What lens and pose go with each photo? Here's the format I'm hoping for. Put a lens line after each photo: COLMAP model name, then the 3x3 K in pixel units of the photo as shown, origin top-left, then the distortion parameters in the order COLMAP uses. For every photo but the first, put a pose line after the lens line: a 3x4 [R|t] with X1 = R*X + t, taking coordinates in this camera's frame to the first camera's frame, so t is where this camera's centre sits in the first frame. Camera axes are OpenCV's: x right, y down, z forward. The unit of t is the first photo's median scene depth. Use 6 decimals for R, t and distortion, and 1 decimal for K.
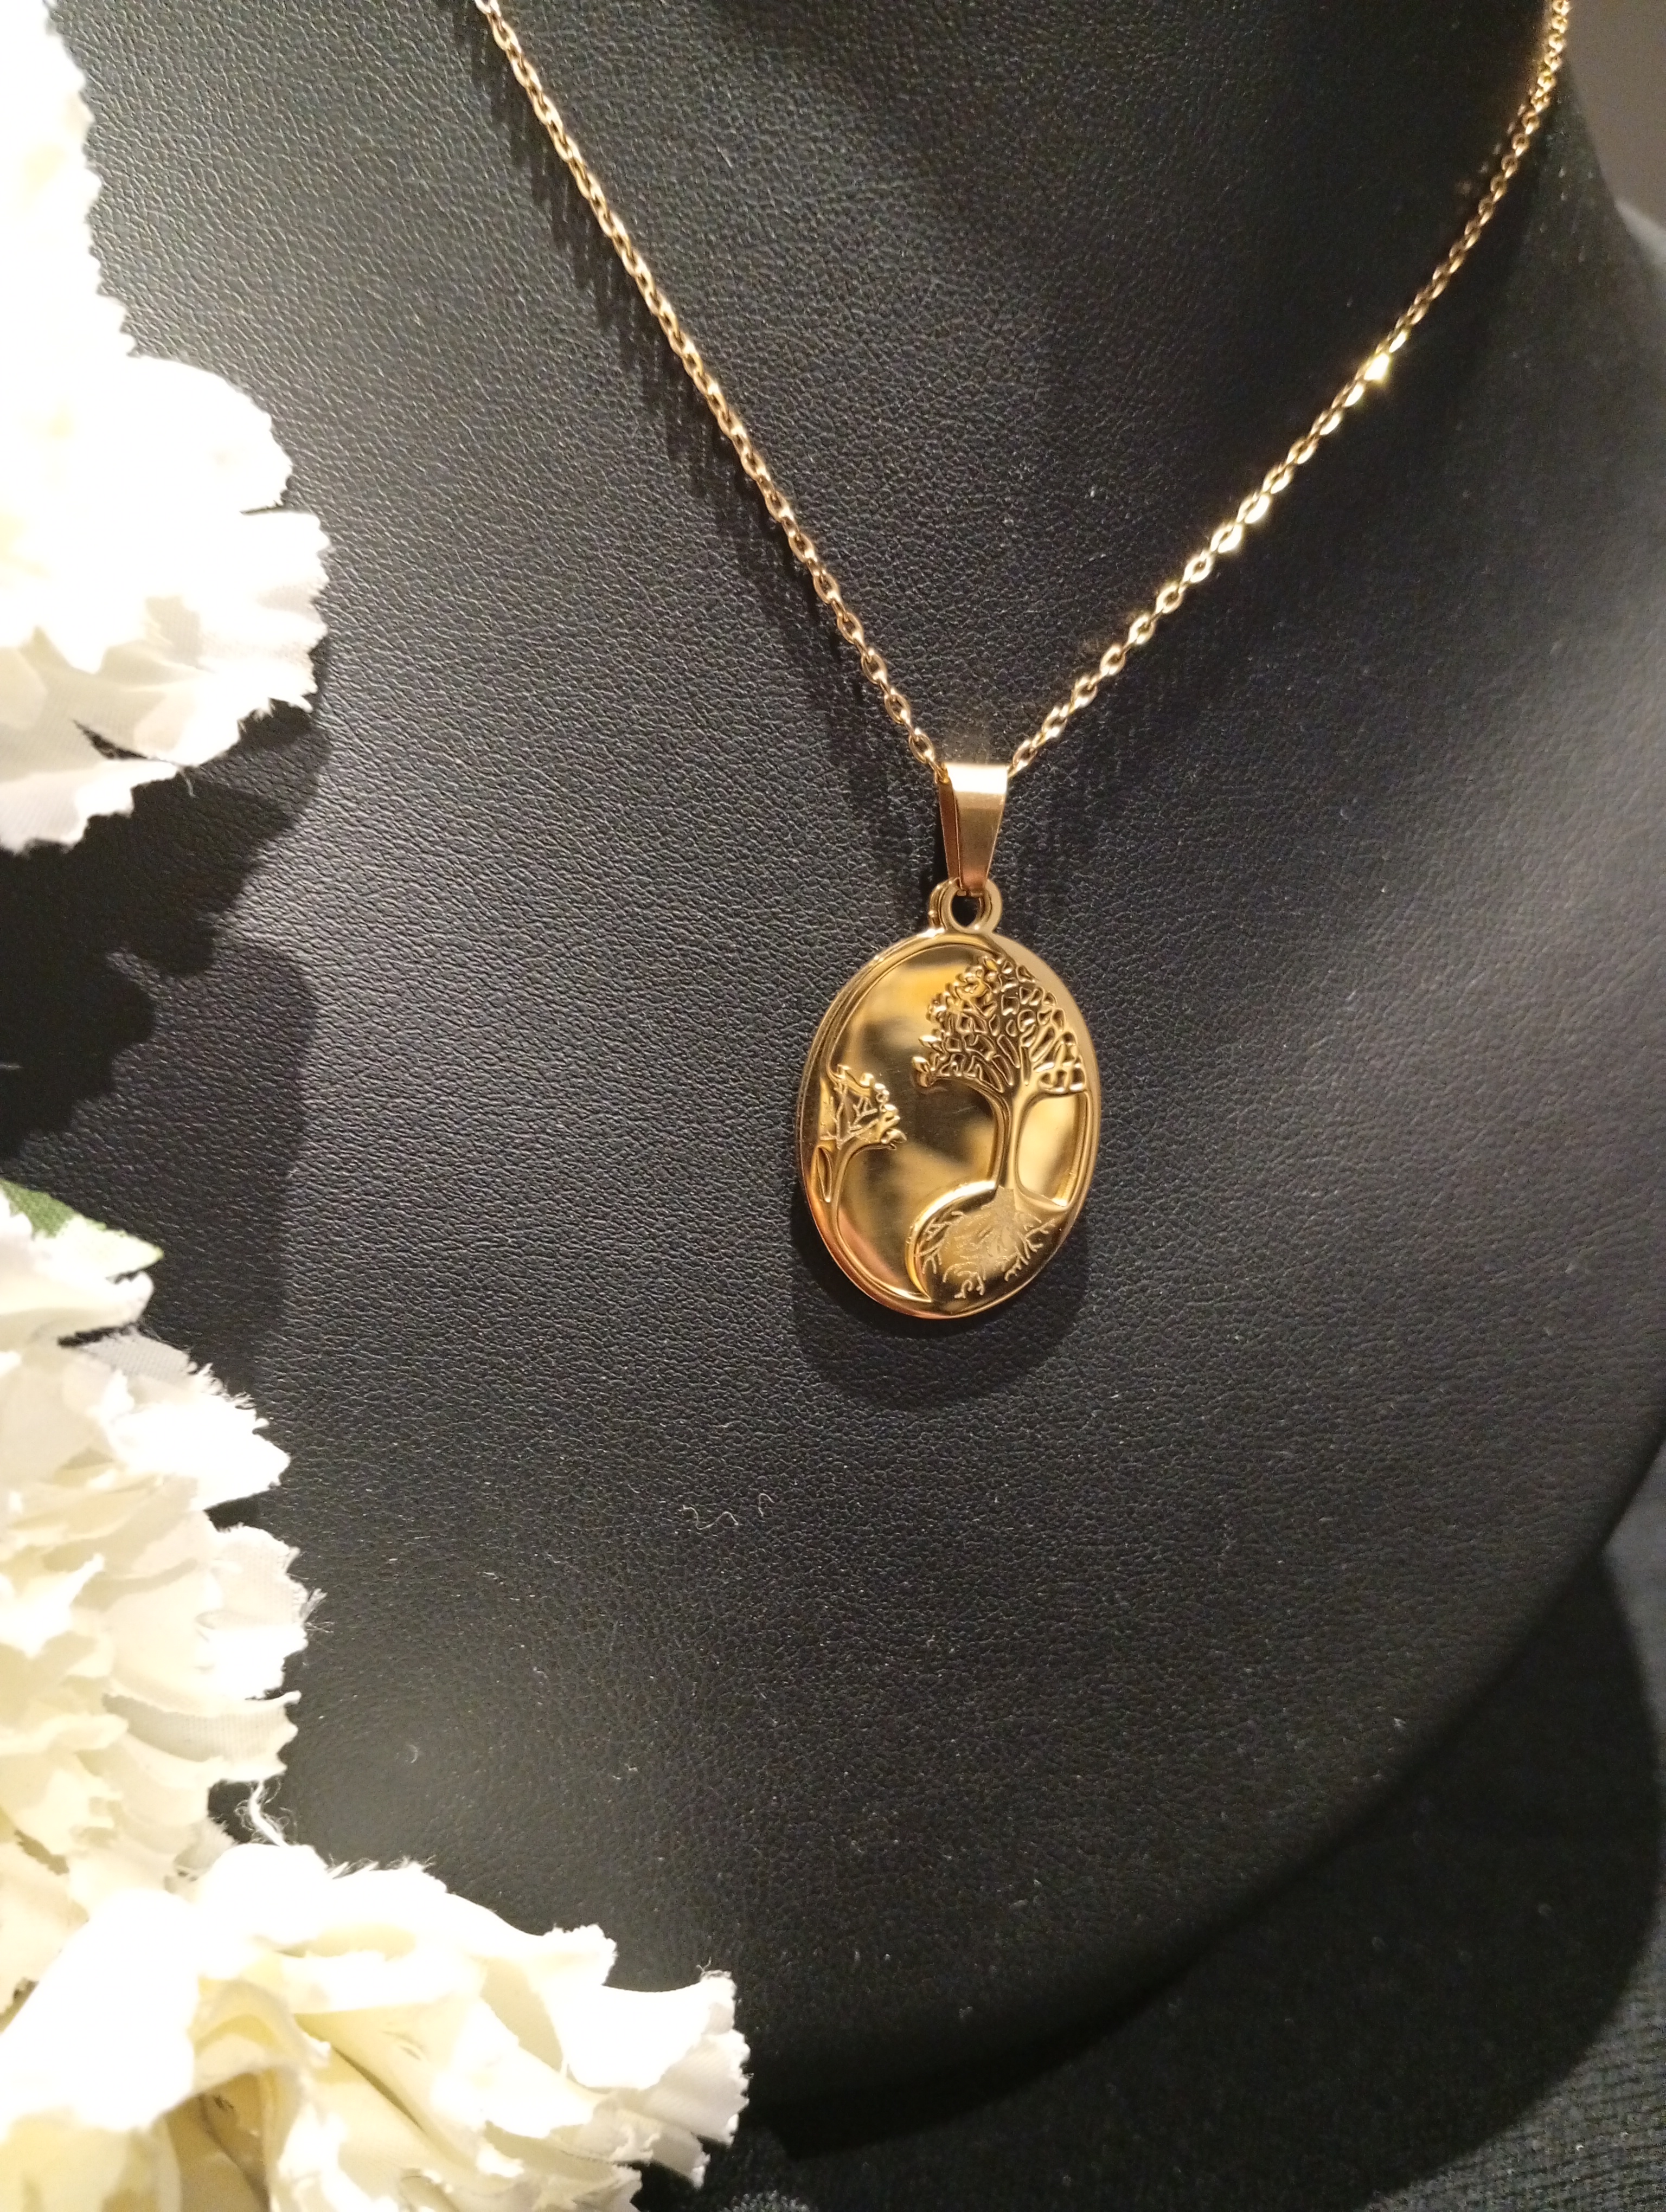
lens RADIAL K [[1818.1, 0, 827.2], [0, 1818.1, 1111.5], [0, 0, 1]] dist [0.088767, -0.306219]
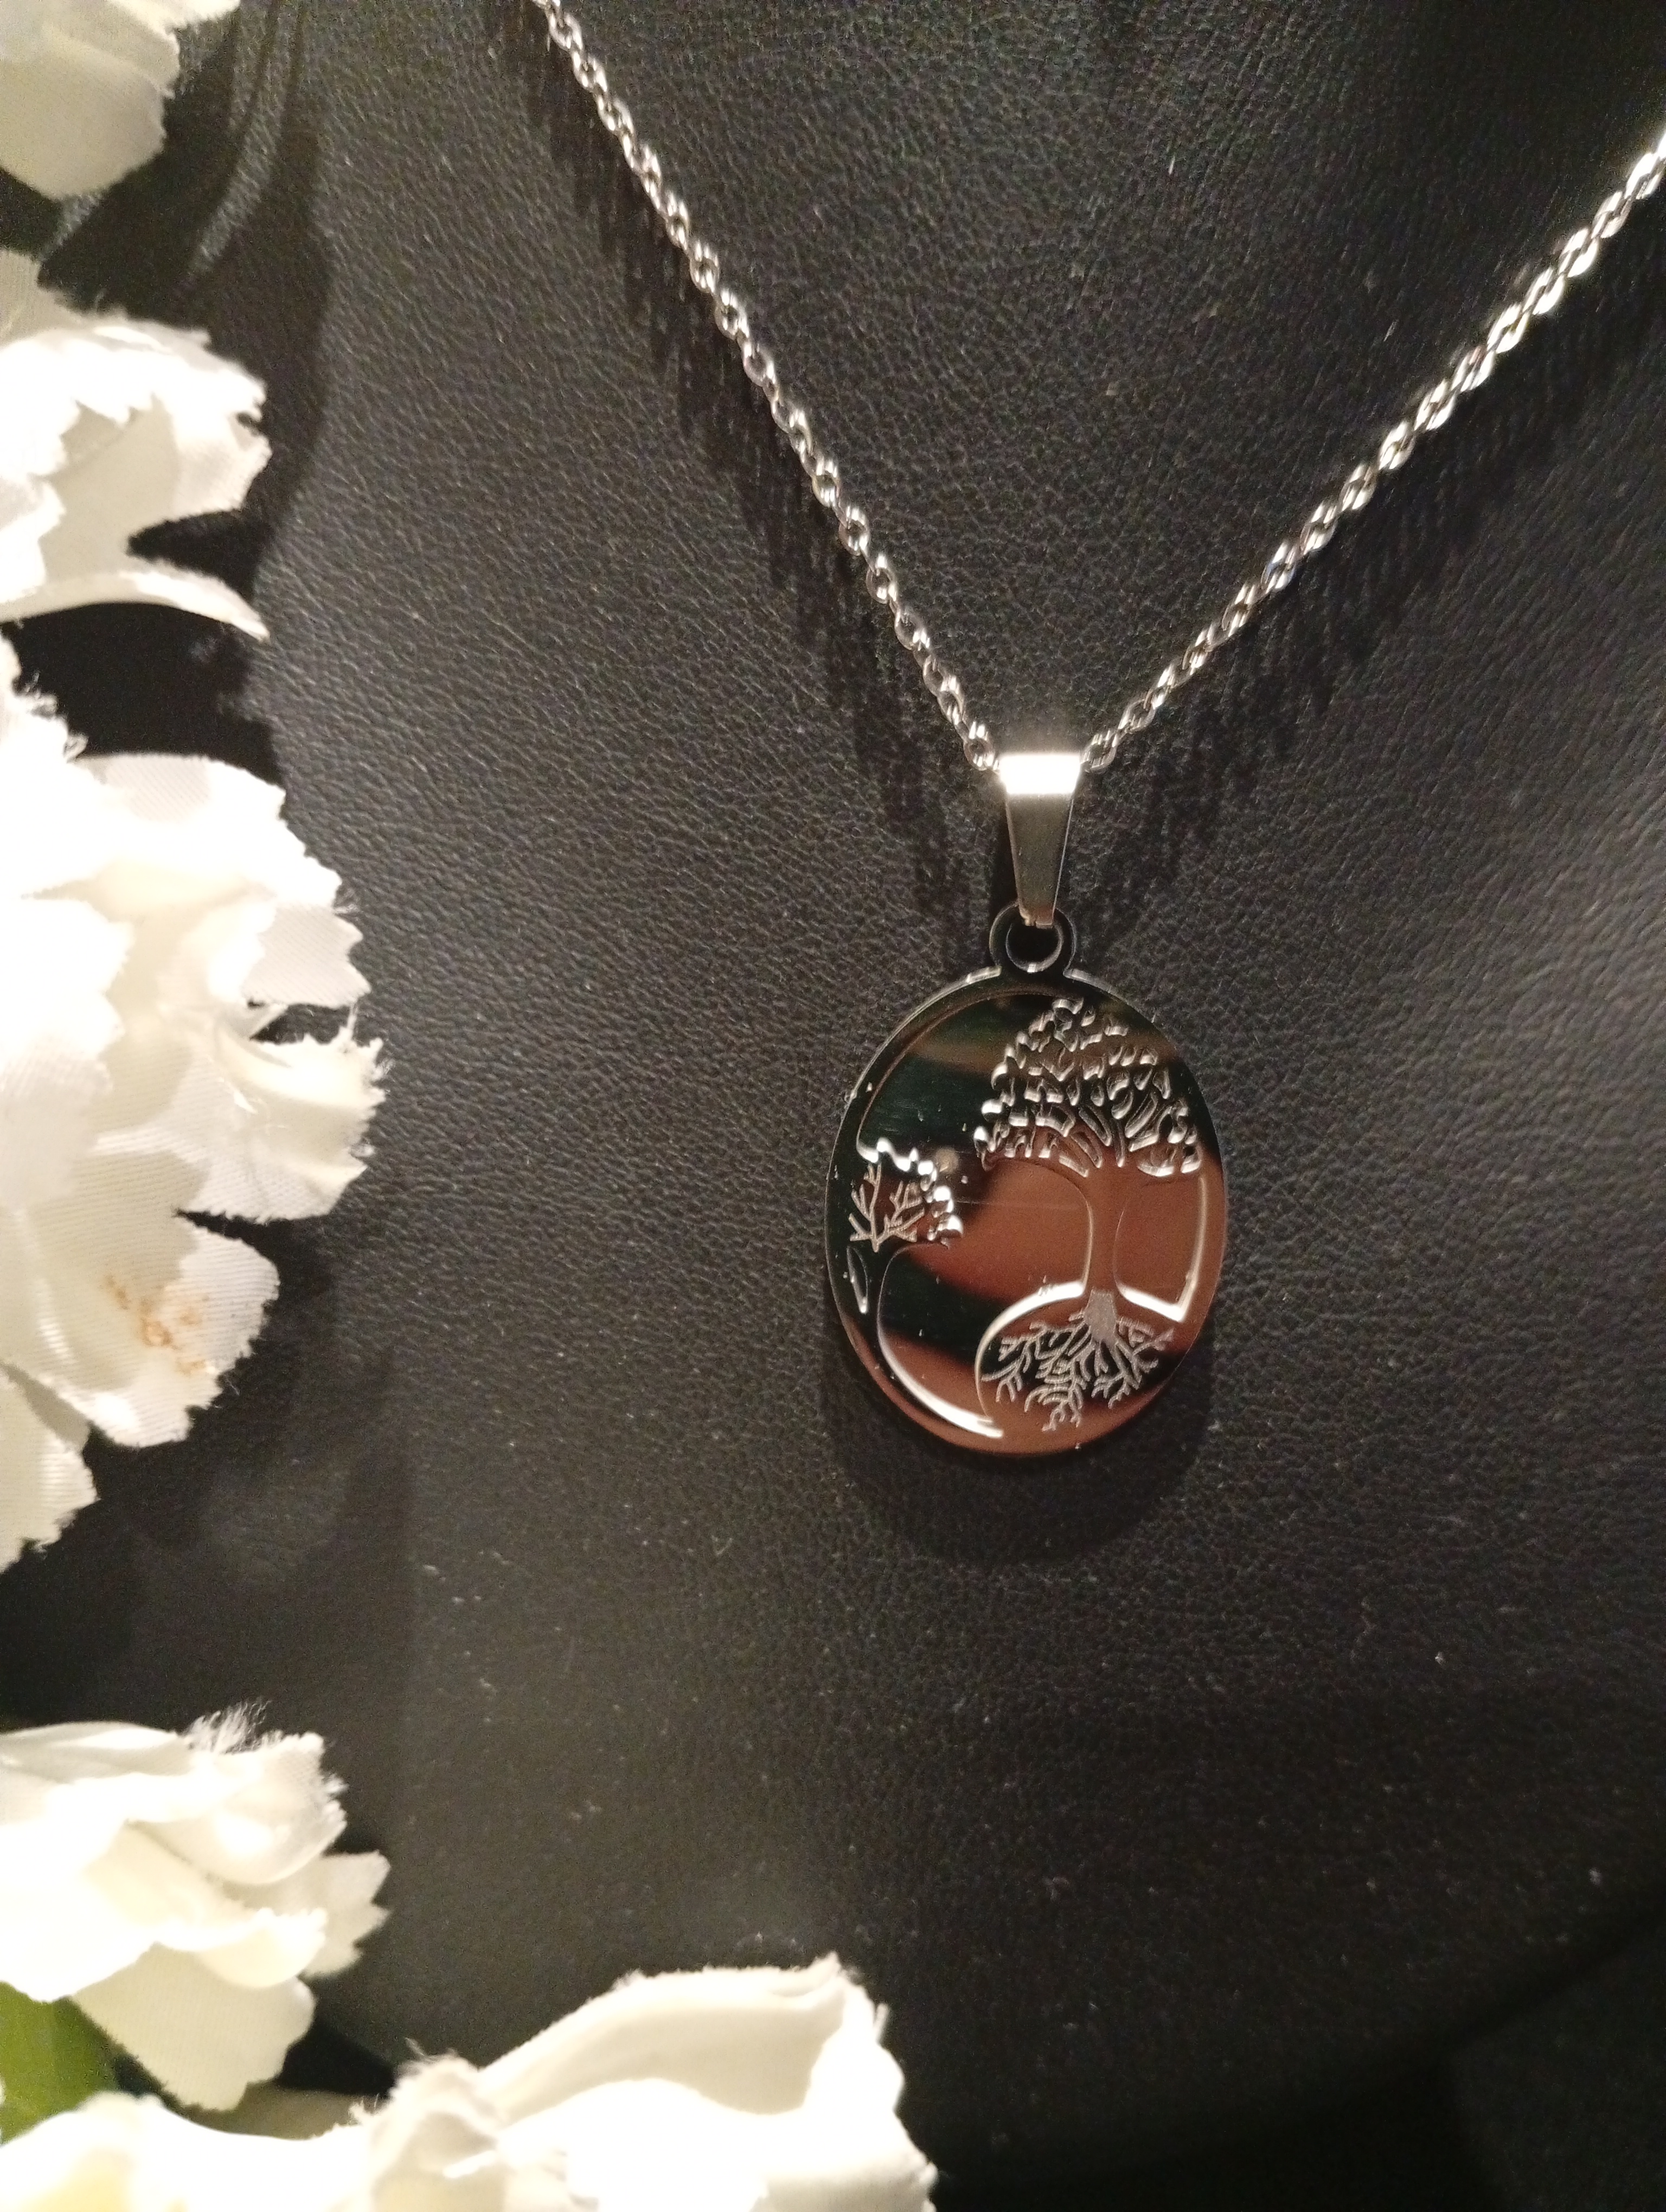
lens RADIAL K [[1818.1, 0, 815.5], [0, 1818.1, 1096.5], [0, 0, 1]] dist [0.088767, -0.306219]
pose [[0.959263, 0.045484, -0.278827, 0.218435], [-0.029191, 0.997630, 0.062311, -0.028480], [0.281001, -0.051633, 0.958318, 0.231510]]
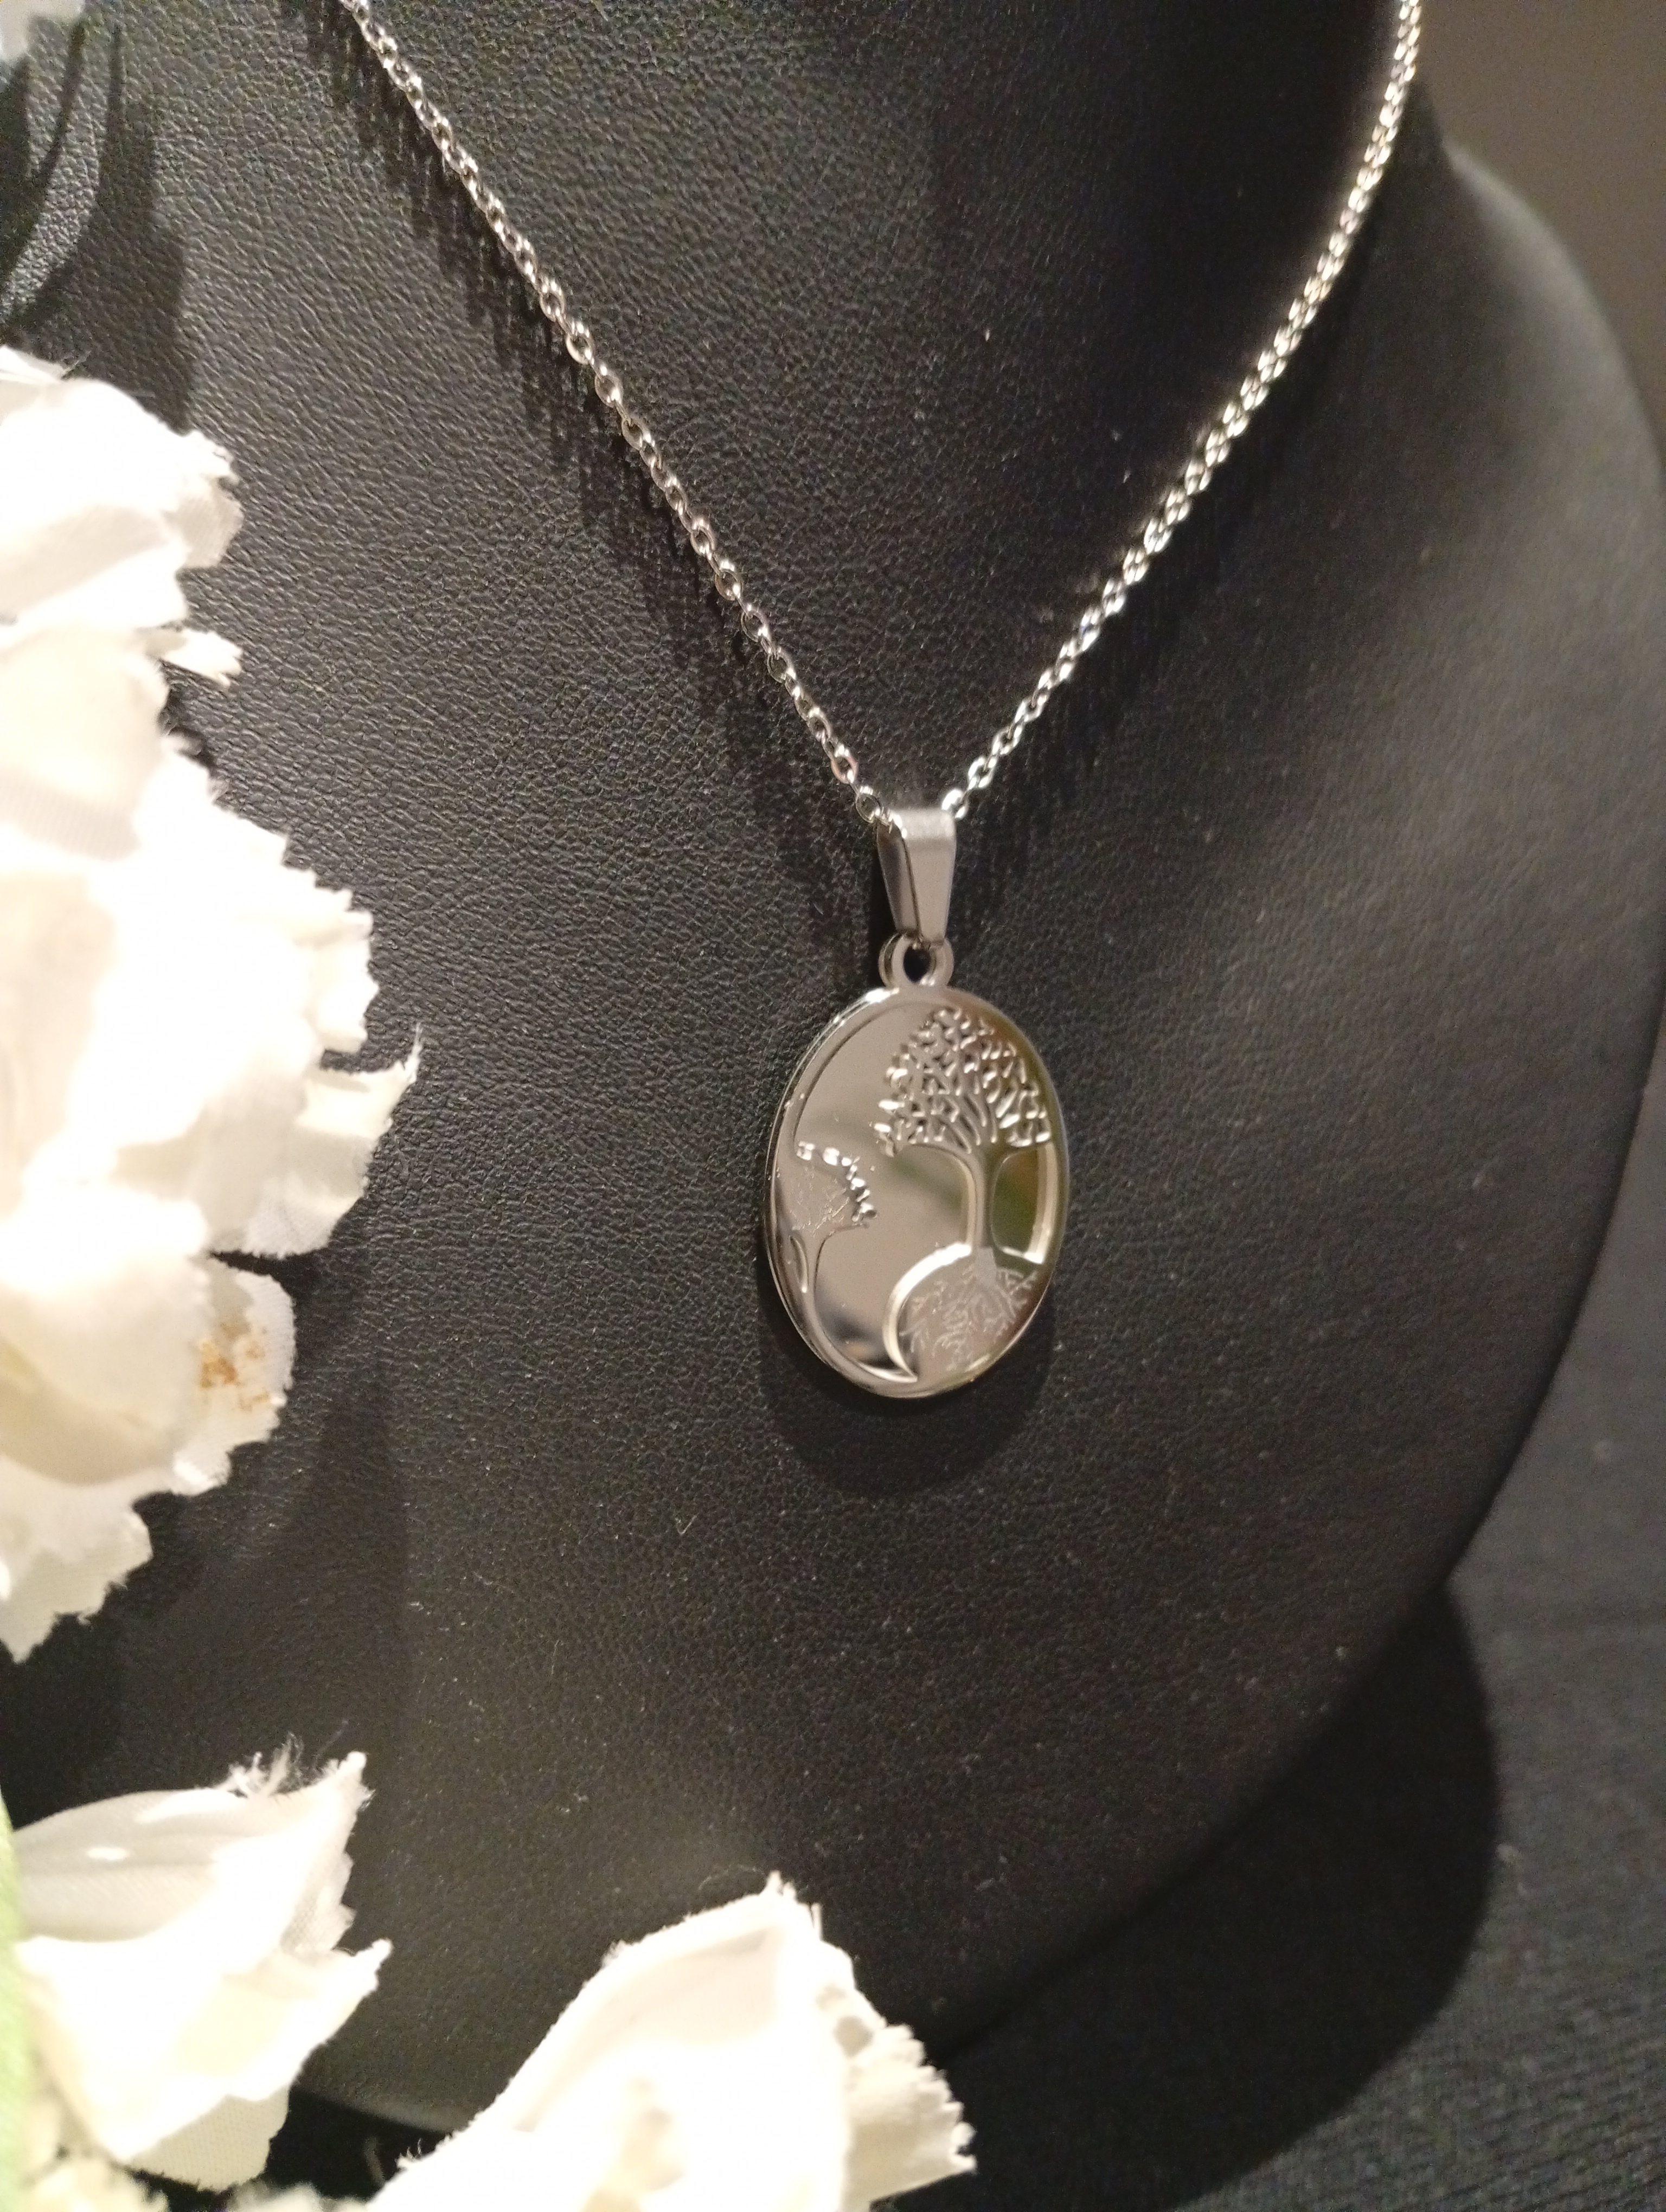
lens RADIAL K [[1818.1, 0, 839.2], [0, 1818.1, 1105.5], [0, 0, 1]] dist [0.088767, -0.306219]
pose [[0.983306, -0.058770, 0.172206, -0.118790], [0.053973, 0.998016, 0.032411, -0.007617], [-0.173770, -0.022575, 0.984528, 0.089800]]
